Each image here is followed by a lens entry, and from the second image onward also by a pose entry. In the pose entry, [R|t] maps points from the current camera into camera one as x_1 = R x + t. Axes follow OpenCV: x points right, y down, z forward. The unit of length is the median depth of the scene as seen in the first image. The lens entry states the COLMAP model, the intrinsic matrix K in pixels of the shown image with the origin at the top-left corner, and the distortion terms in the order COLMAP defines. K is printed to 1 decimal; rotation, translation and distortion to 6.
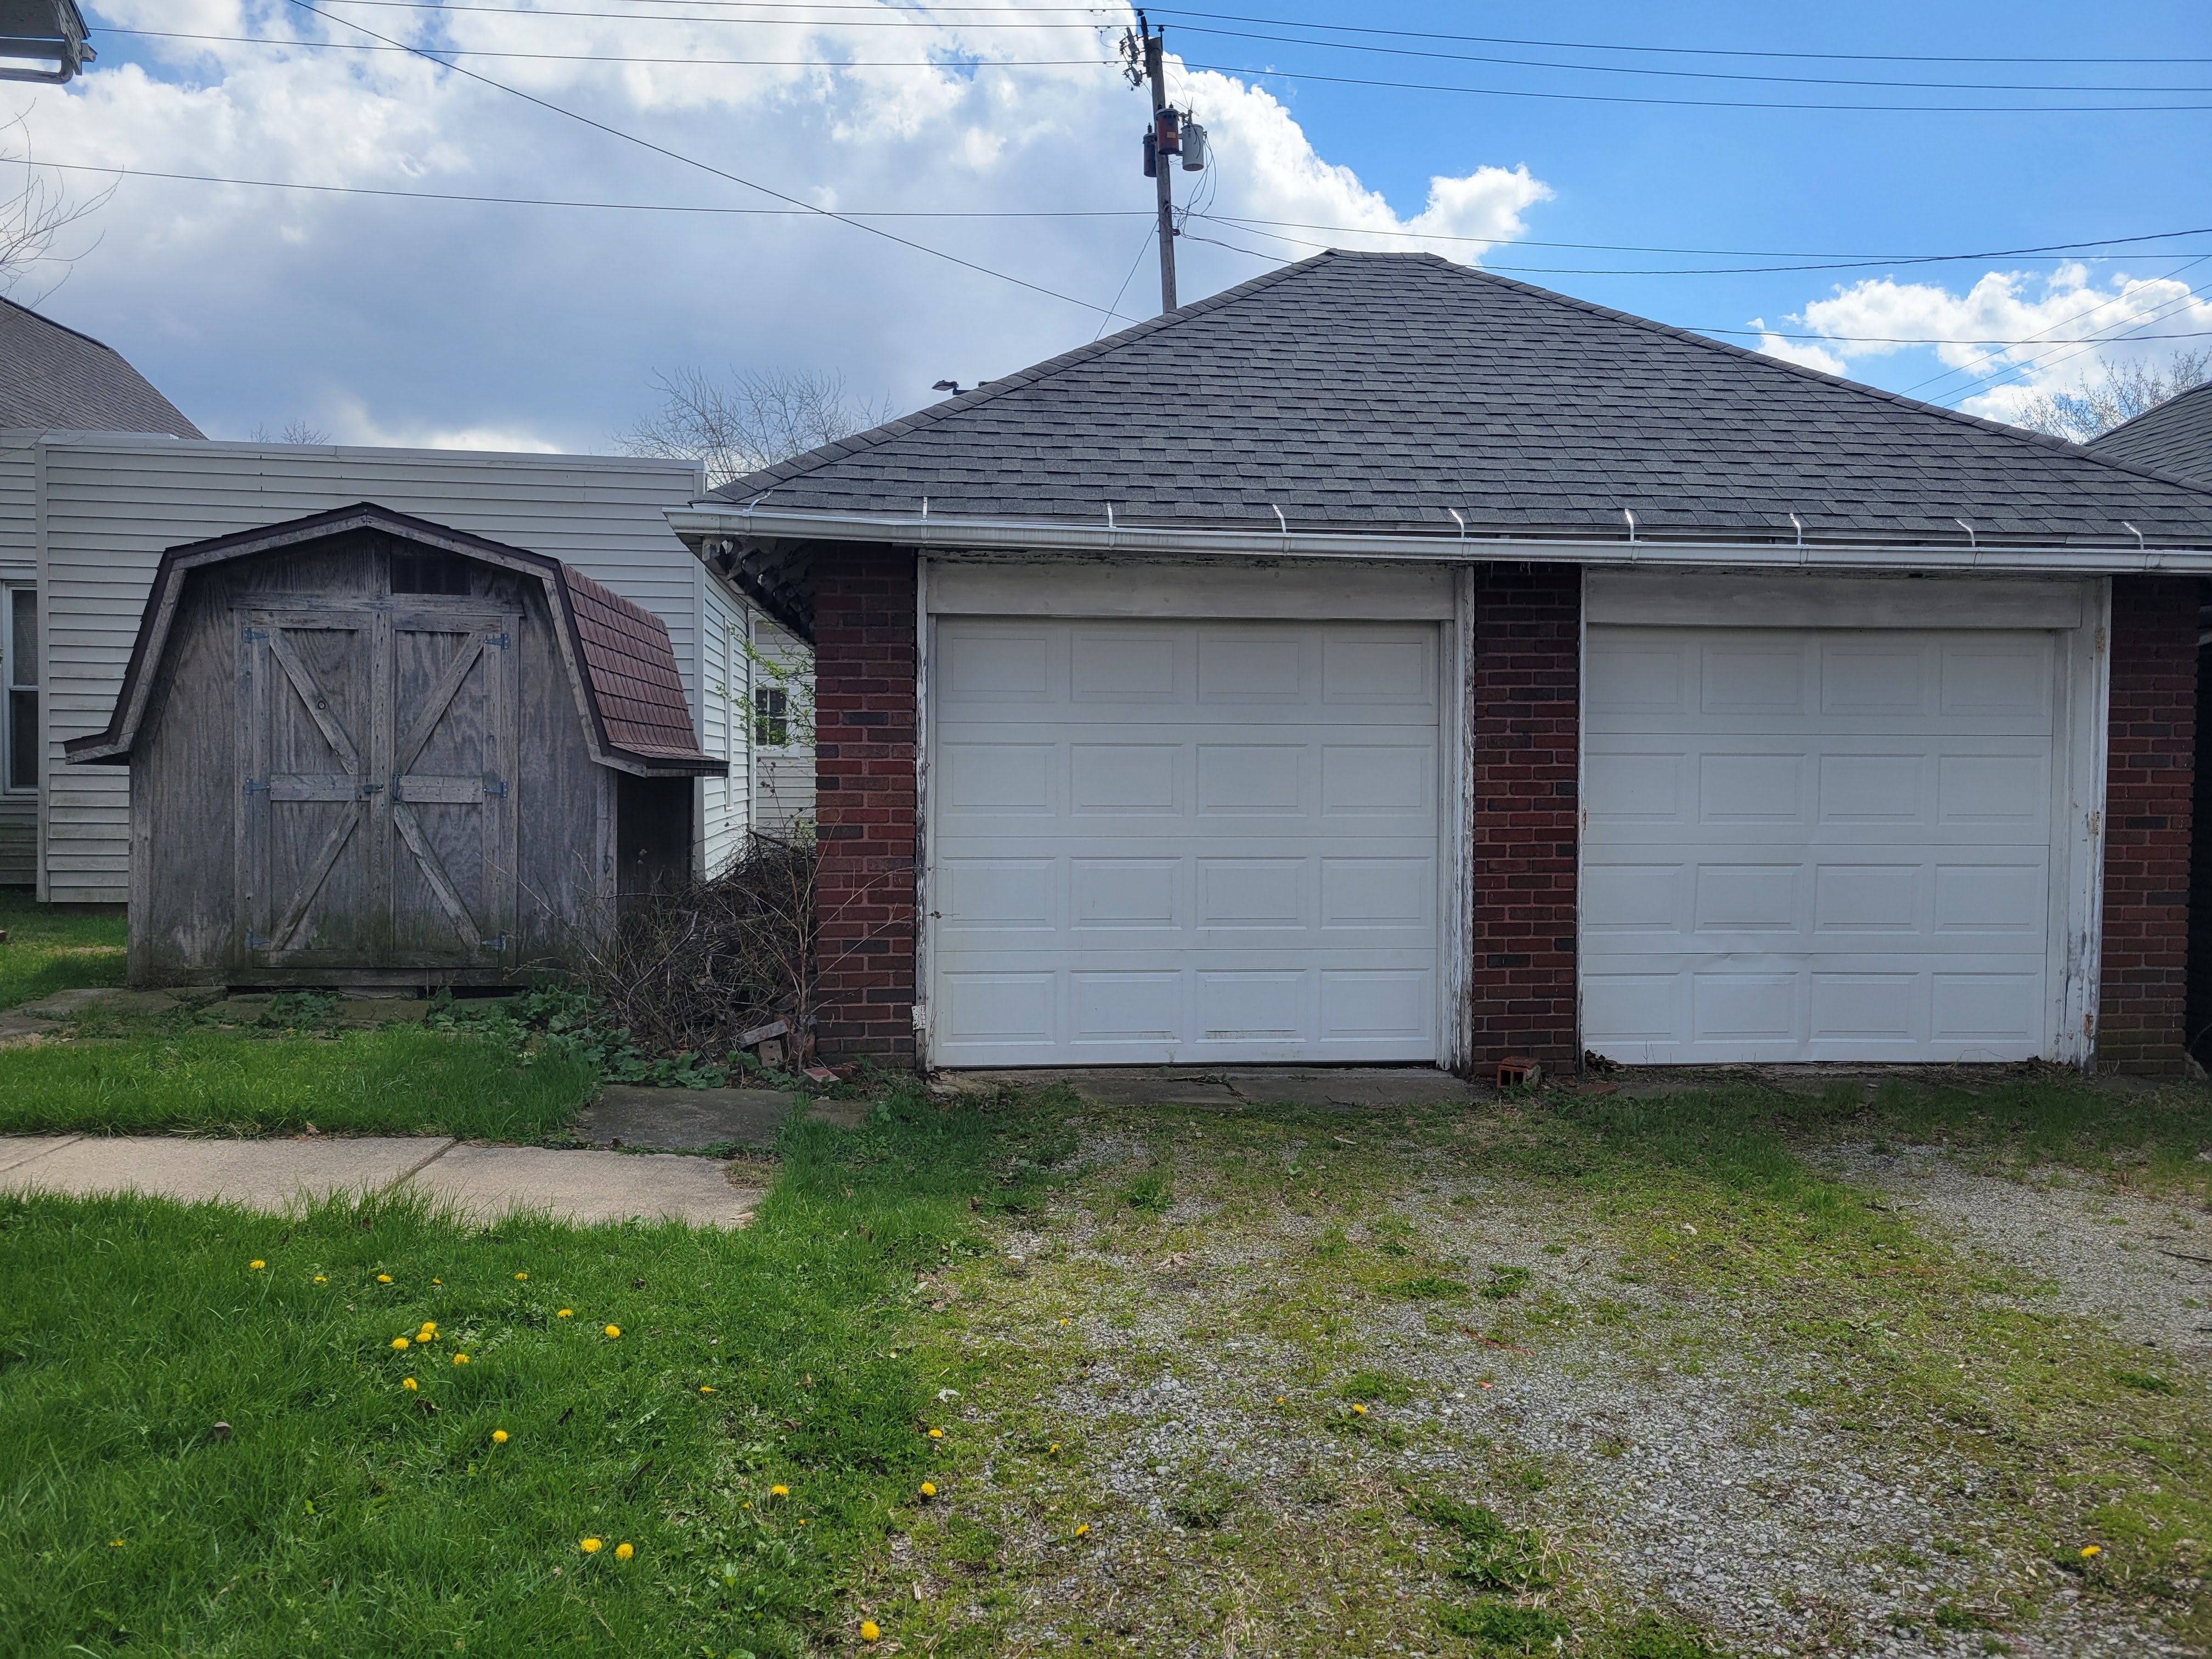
lens RADIAL K [[1657.0, 0, 1104.4], [0, 1657.0, 827.5], [0, 0, 1]] dist [0.055316, -0.033606]
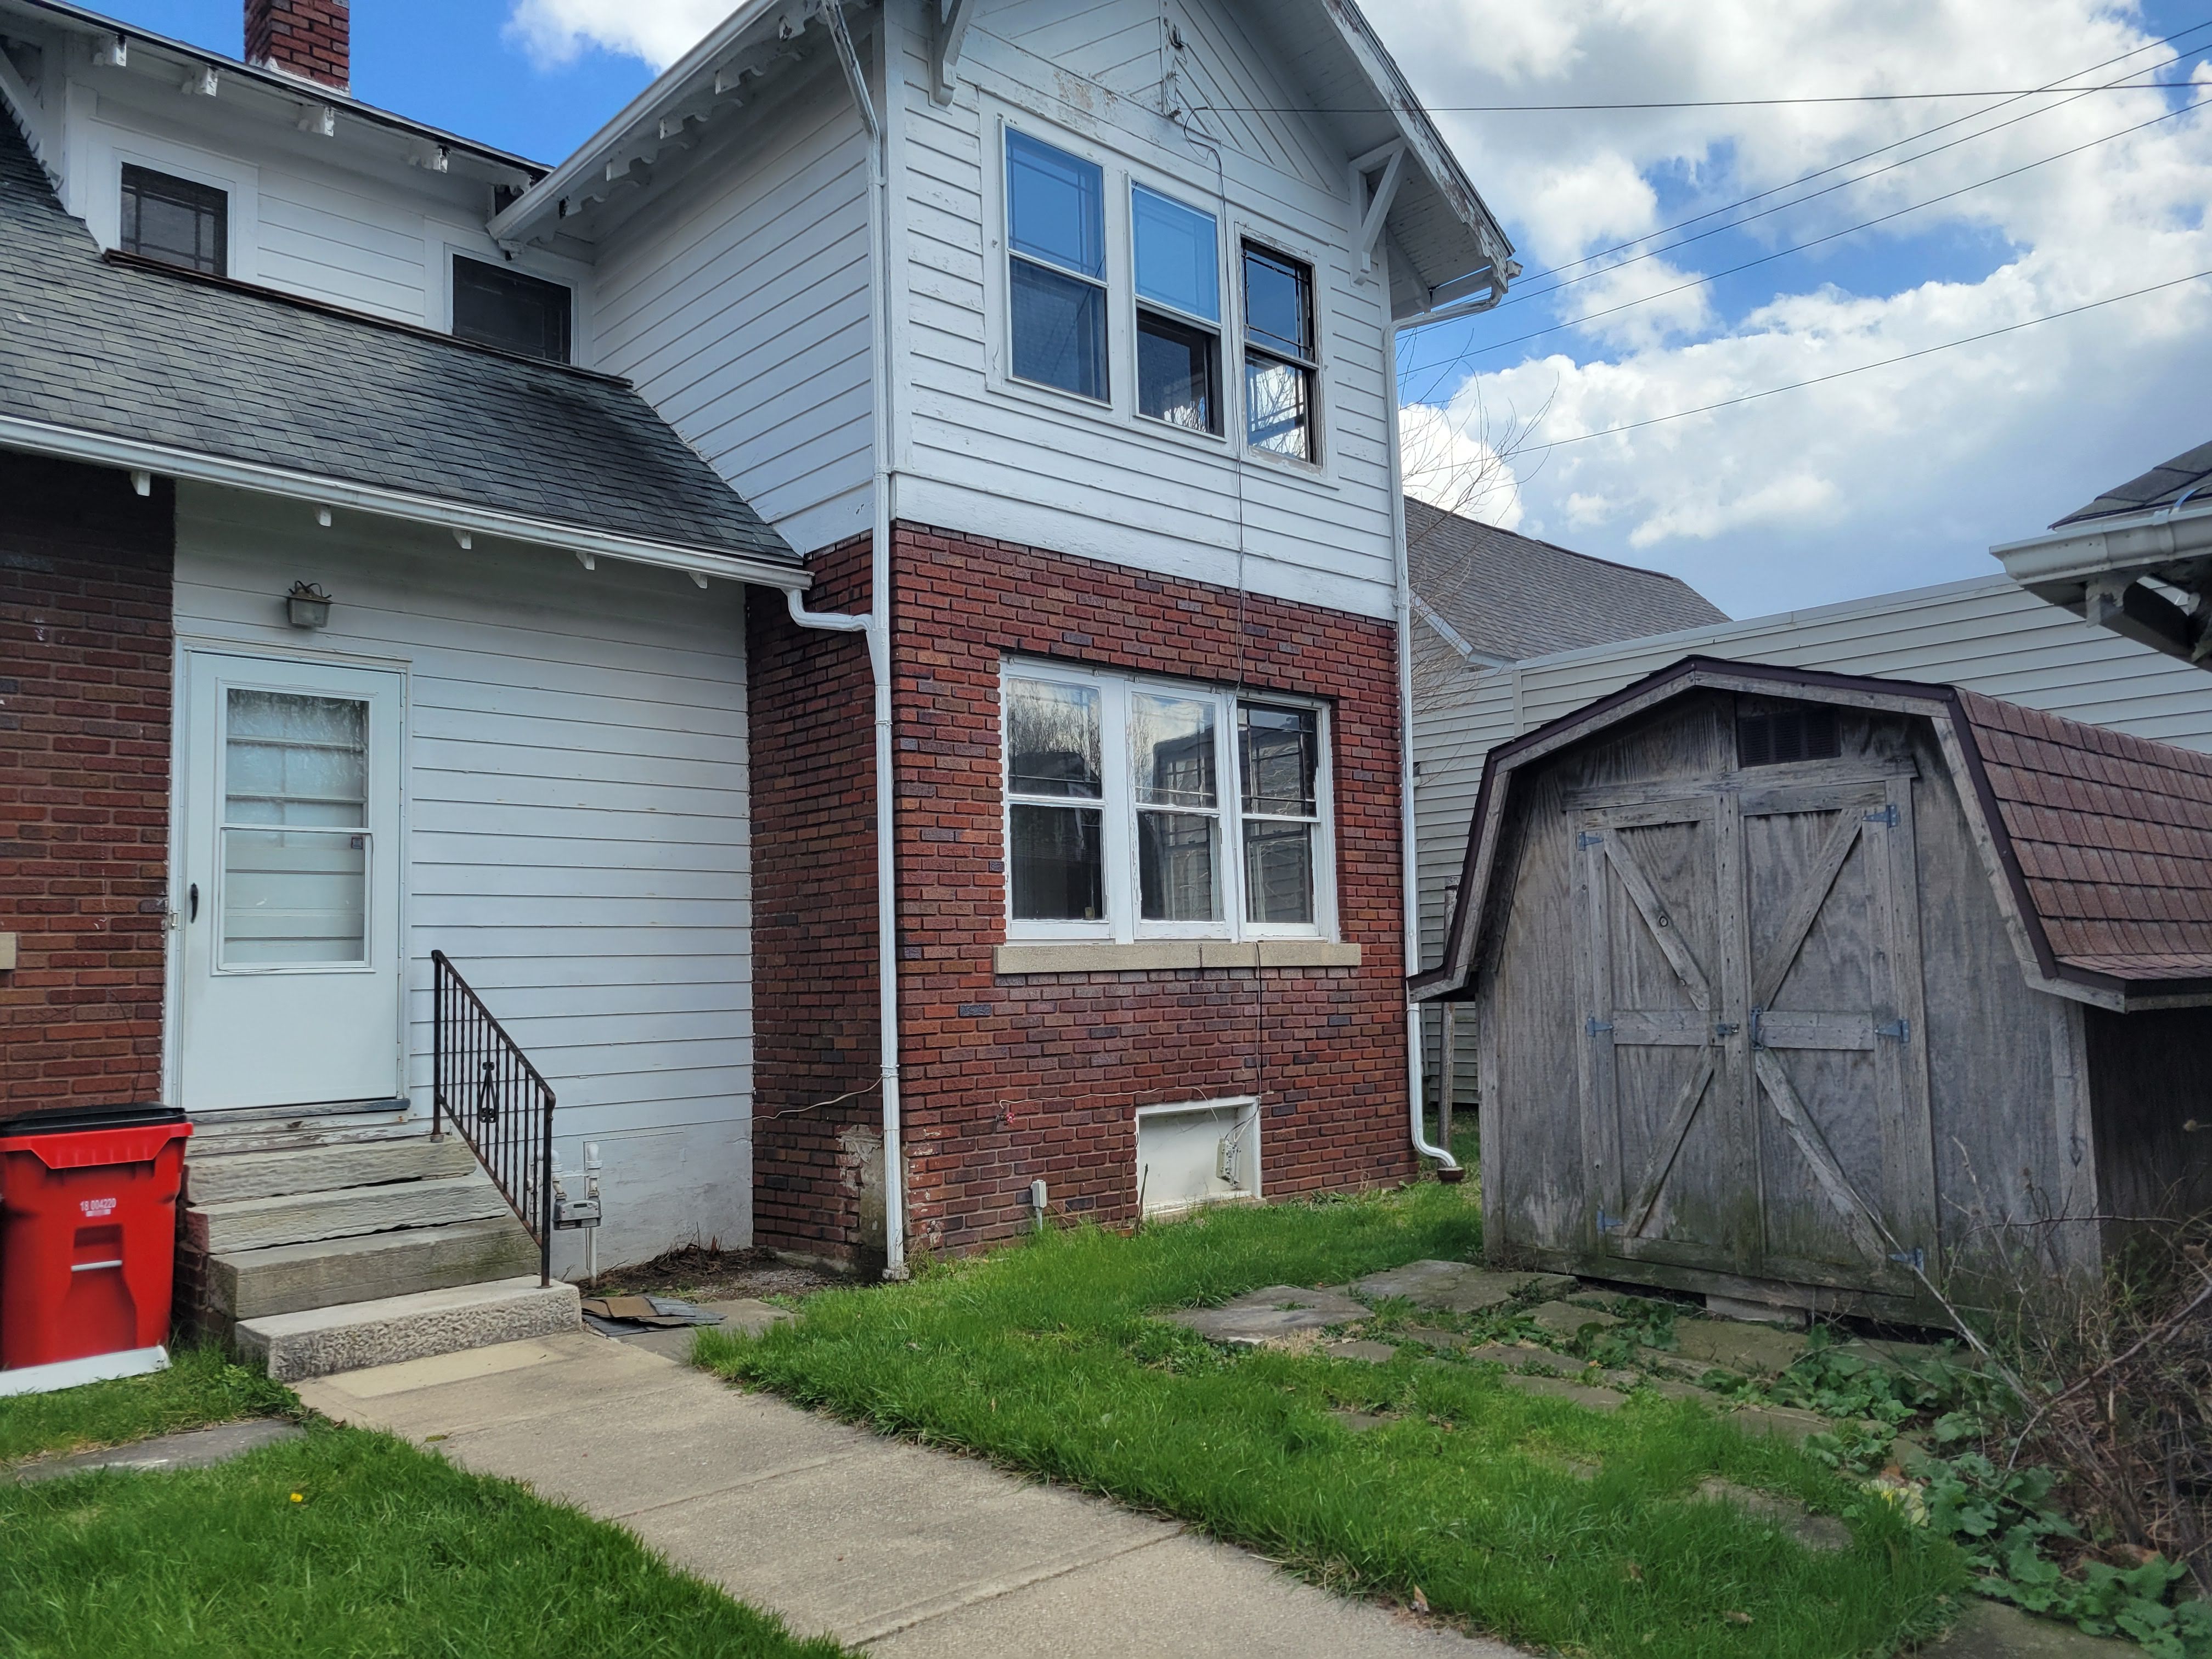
lens RADIAL K [[1657.0, 0, 1097.7], [0, 1657.0, 836.2], [0, 0, 1]] dist [0.055316, -0.033606]
pose [[0.603742, -0.092305, -0.791818, -0.008346], [0.002046, 0.993450, -0.114251, -0.024227], [0.797177, 0.067358, 0.599976, 0.320717]]
